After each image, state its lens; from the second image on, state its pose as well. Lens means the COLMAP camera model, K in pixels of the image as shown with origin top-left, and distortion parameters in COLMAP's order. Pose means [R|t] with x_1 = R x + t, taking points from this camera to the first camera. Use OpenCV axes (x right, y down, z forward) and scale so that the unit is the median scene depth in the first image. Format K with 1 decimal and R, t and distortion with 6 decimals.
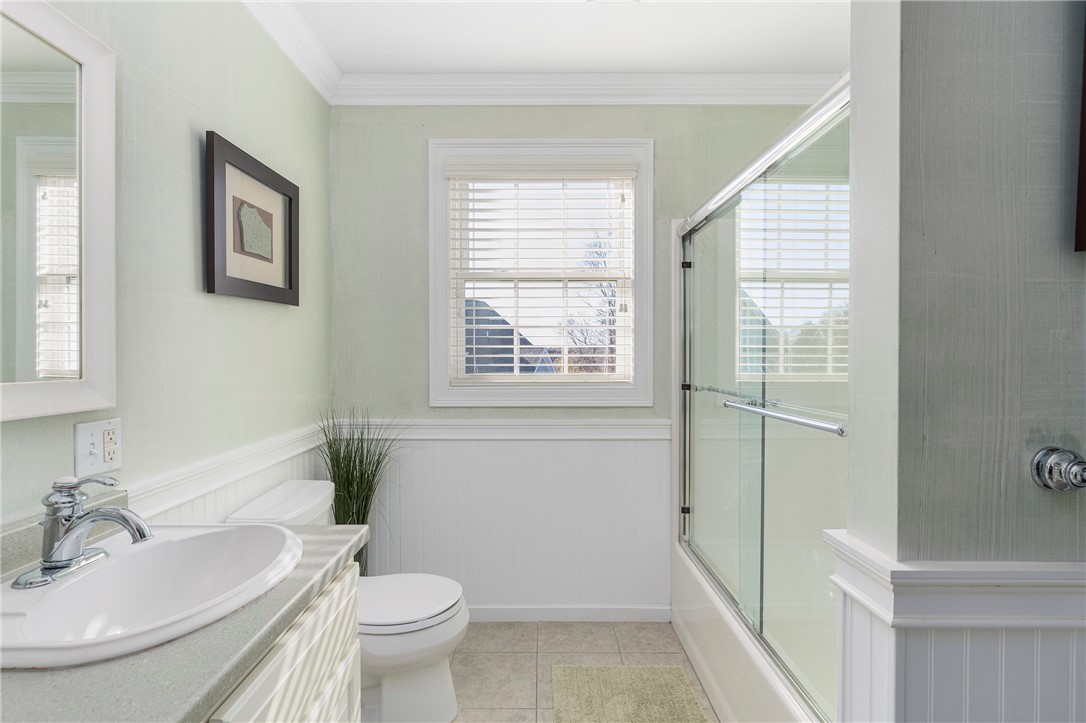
lens RADIAL K [[537.7, 0, 546.4], [0, 537.7, 358.4], [0, 0, 1]] dist [-0.000824, -0.000385]
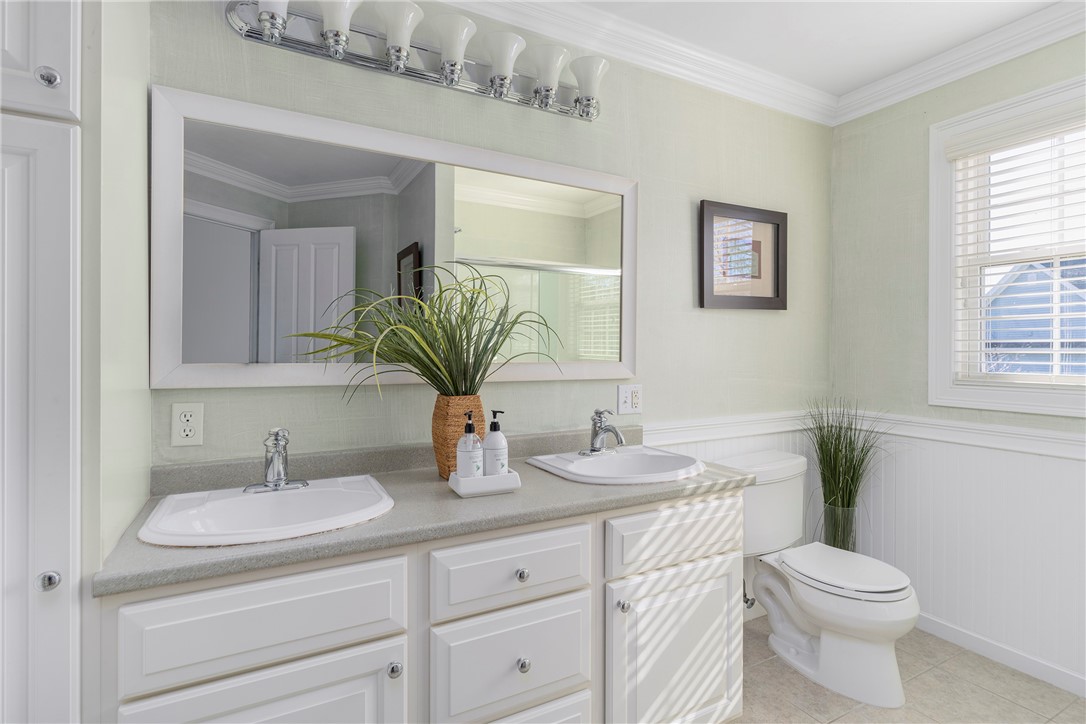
lens RADIAL K [[537.7, 0, 536.1], [0, 537.7, 356.6], [0, 0, 1]] dist [-0.000824, -0.000385]
pose [[0.461627, 0.014443, -0.886957, 0.383698], [-0.011191, 0.999883, 0.010458, 0.002369], [0.887004, 0.005098, 0.461734, -0.077884]]
